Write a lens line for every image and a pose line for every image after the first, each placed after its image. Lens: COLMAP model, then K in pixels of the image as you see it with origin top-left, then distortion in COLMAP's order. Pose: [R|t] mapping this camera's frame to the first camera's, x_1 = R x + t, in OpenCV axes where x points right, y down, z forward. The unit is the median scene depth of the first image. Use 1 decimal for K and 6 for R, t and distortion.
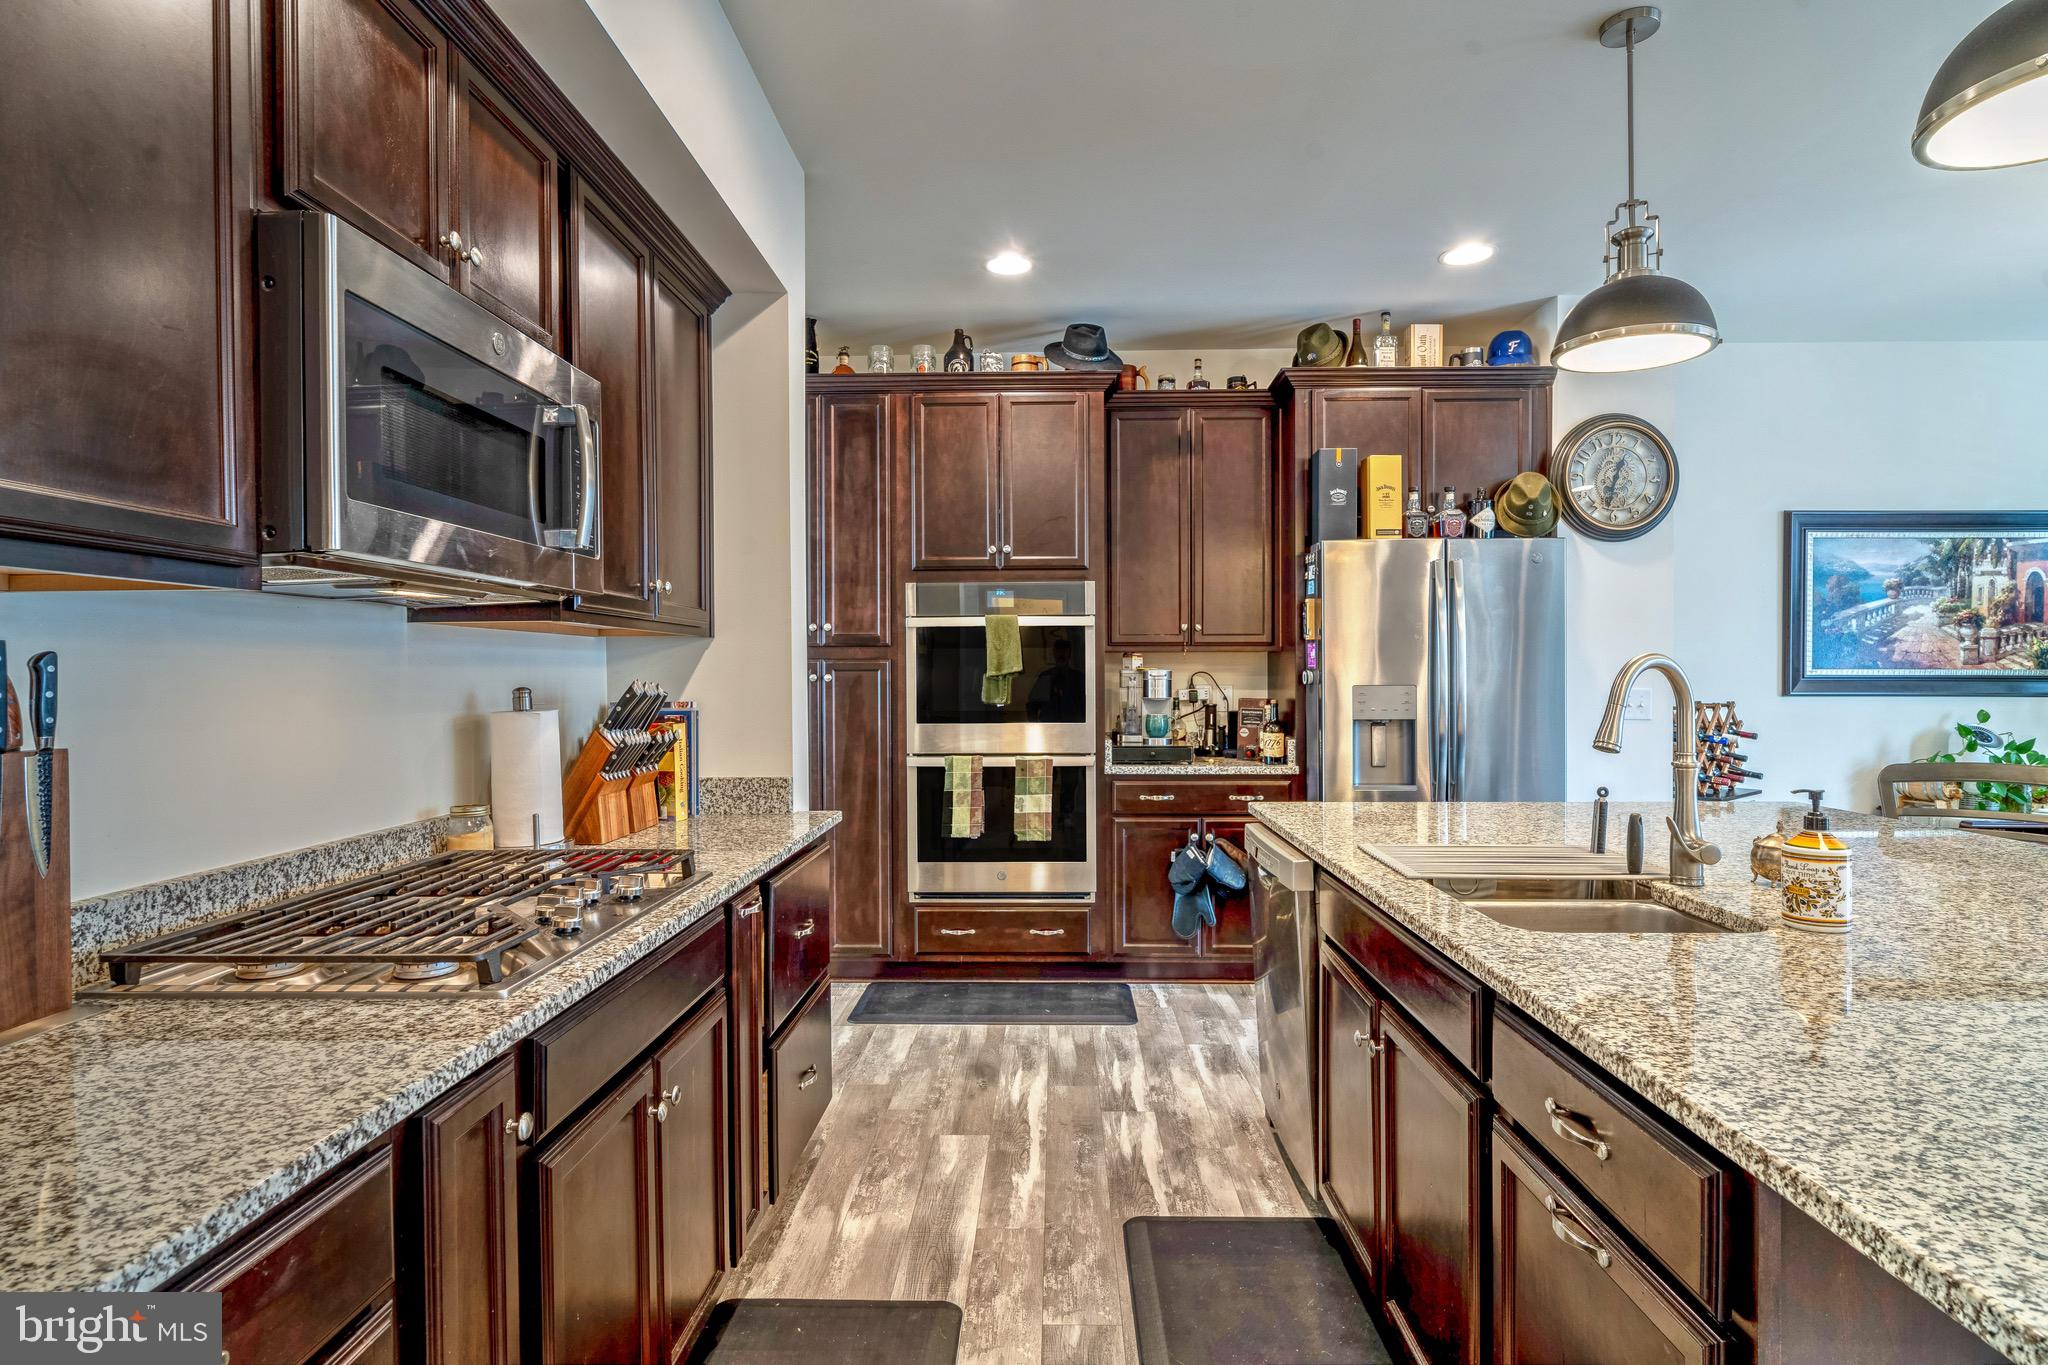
lens RADIAL K [[1056.5, 0, 1029.6], [0, 1056.5, 681.6], [0, 0, 1]] dist [-0.000422, -0.001297]
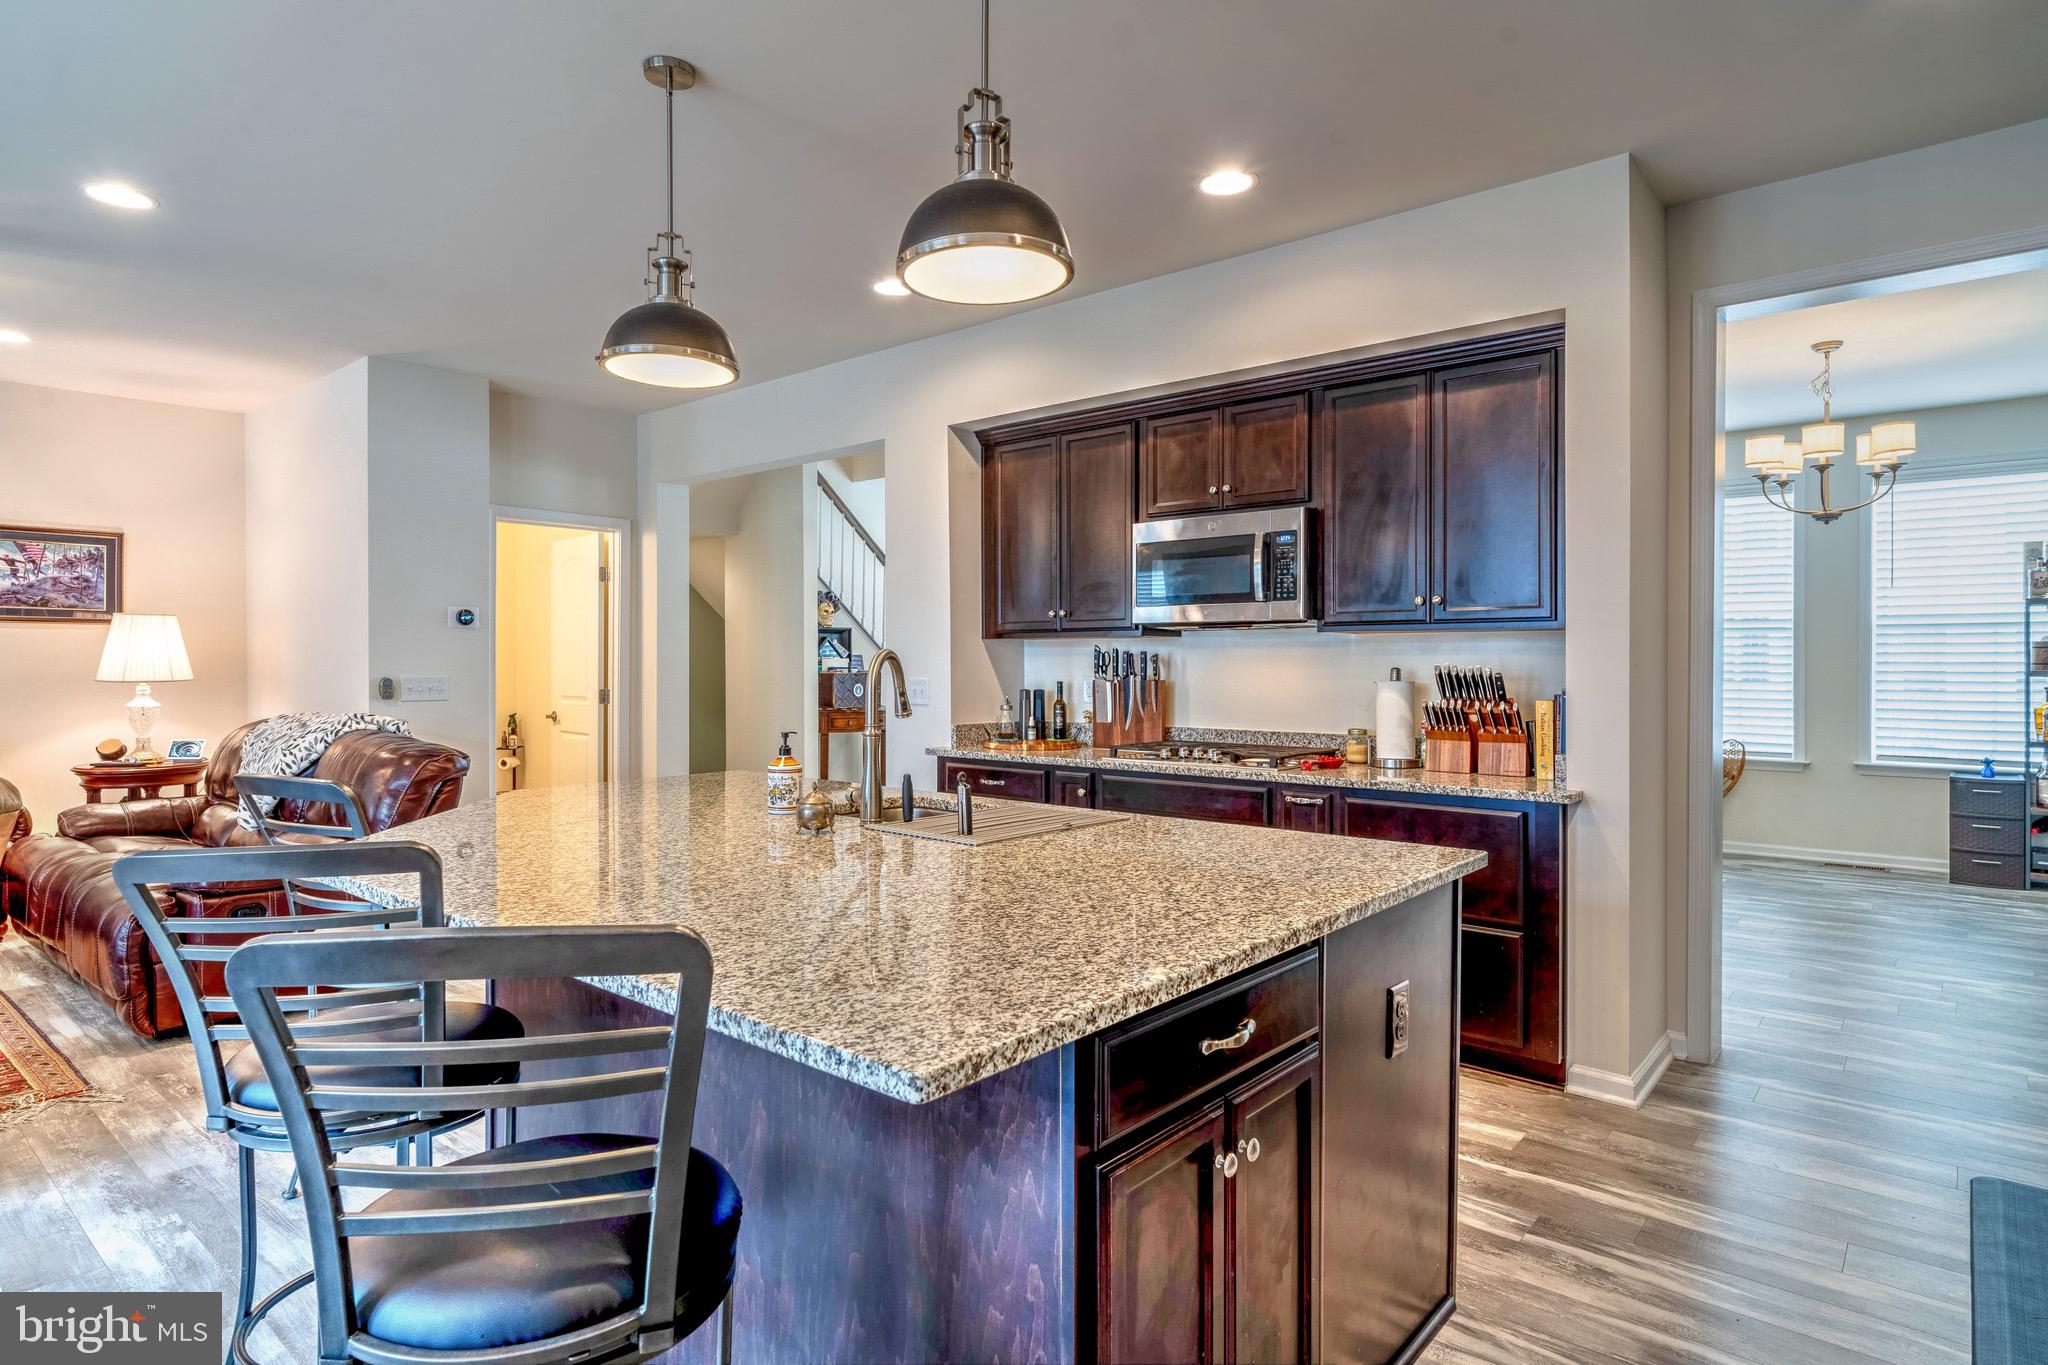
lens RADIAL K [[1111.4, 0, 1020.9], [0, 1111.4, 663.8], [0, 0, 1]] dist [0.001180, 0.000609]
pose [[-0.630893, 0.007507, -0.775834, 0.694124], [-0.002370, 0.999930, 0.011603, -0.011017], [0.775867, 0.009159, -0.630831, 0.884567]]
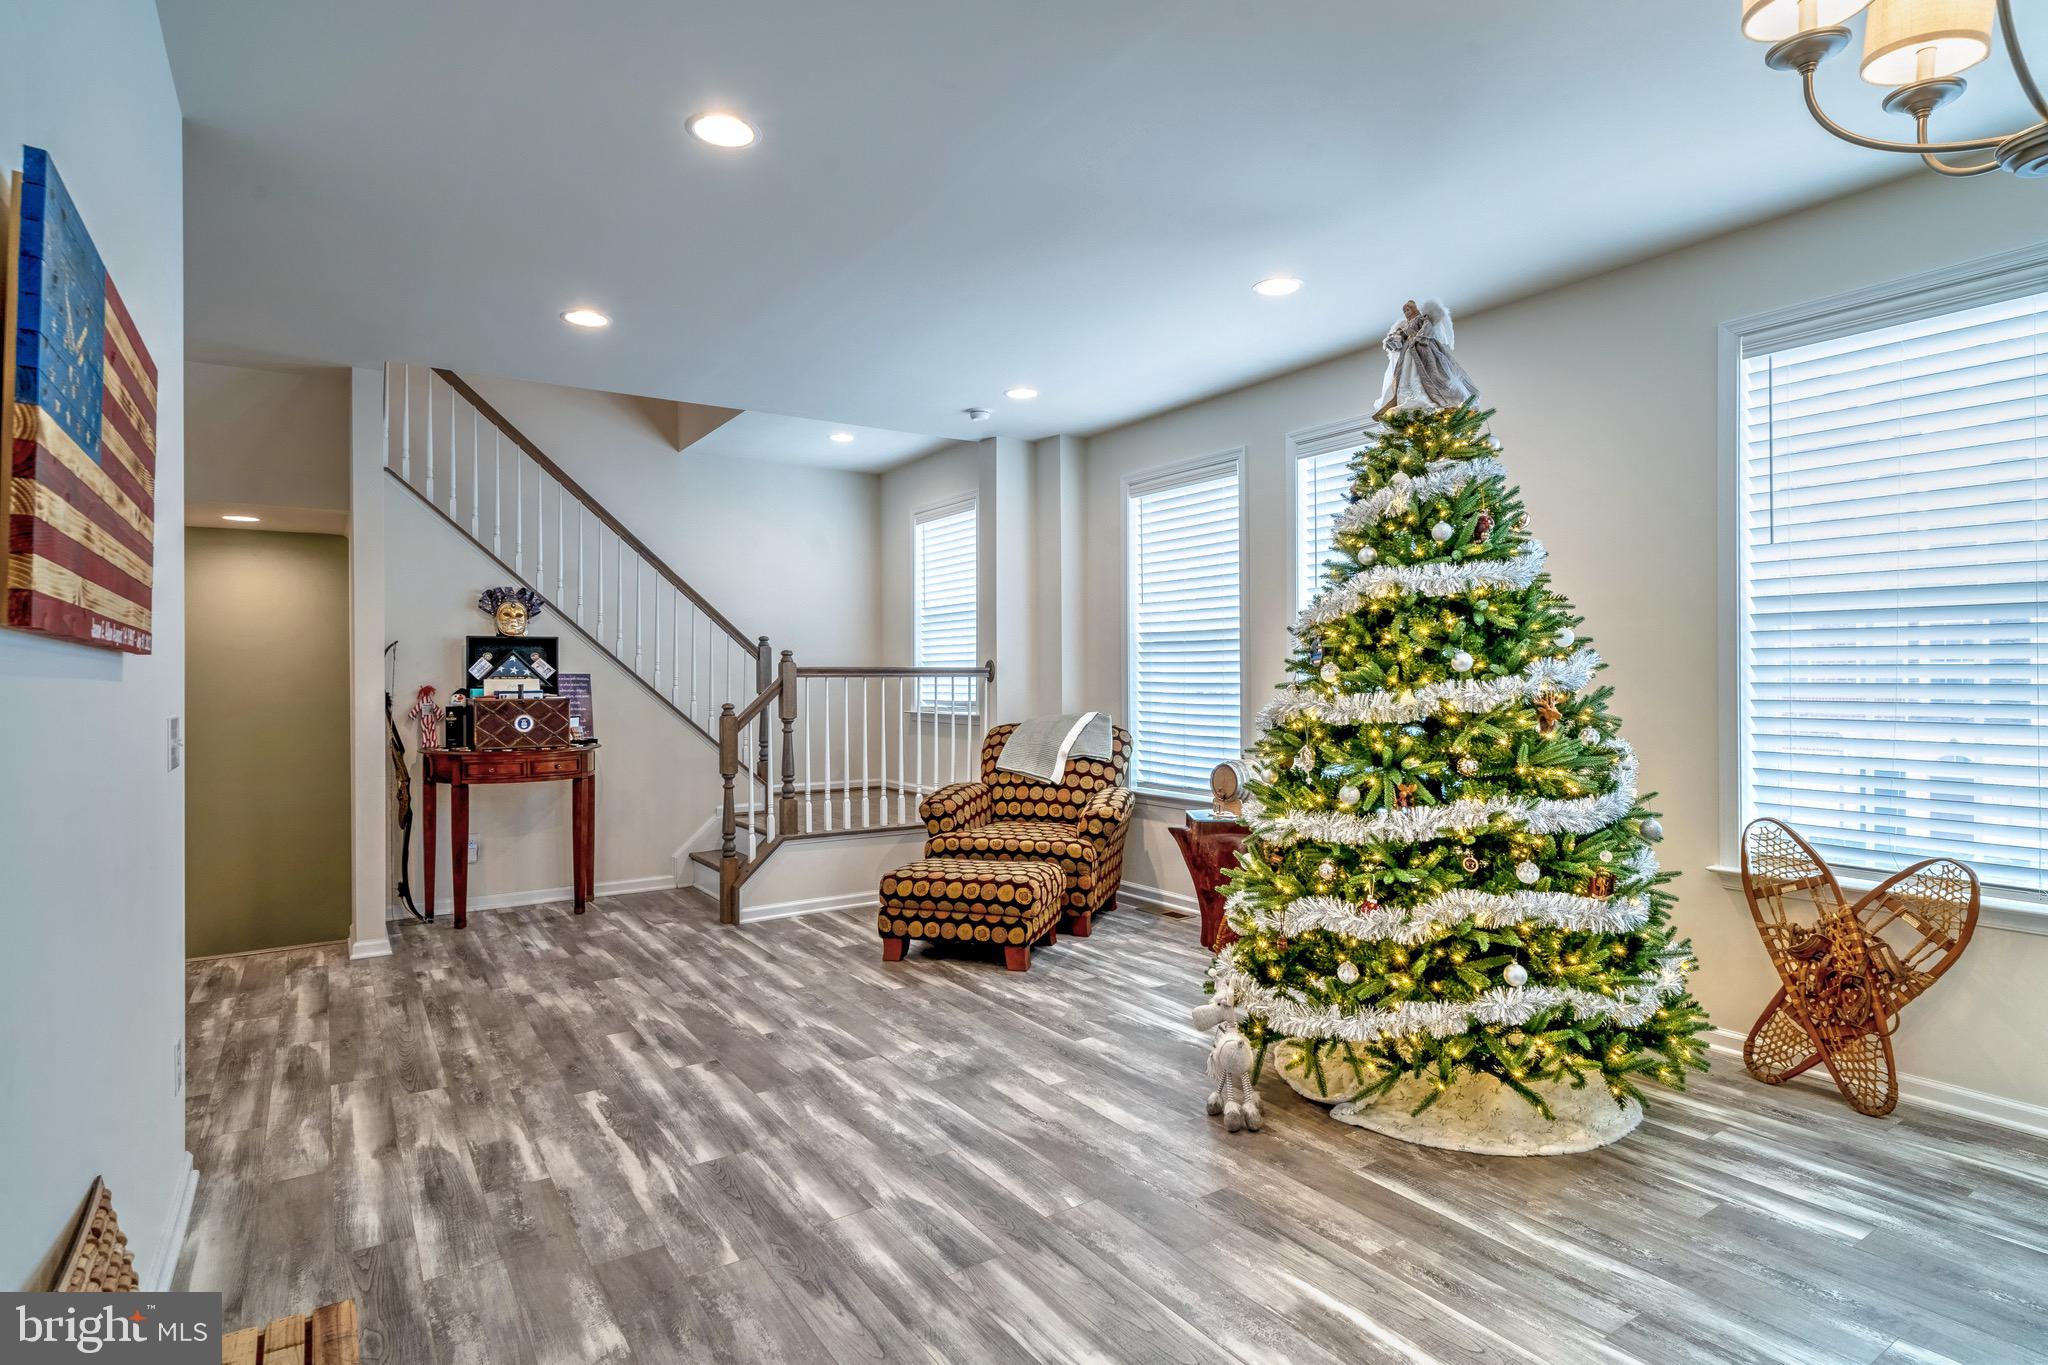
lens RADIAL K [[1054.3, 0, 1029.2], [0, 1054.3, 678.8], [0, 0, 1]] dist [-0.000454, -0.000693]
pose [[-0.815420, 0.008983, -0.578801, -0.385432], [0.004268, 0.999946, 0.009506, -0.007267], [0.578854, 0.005281, -0.815414, 0.875912]]
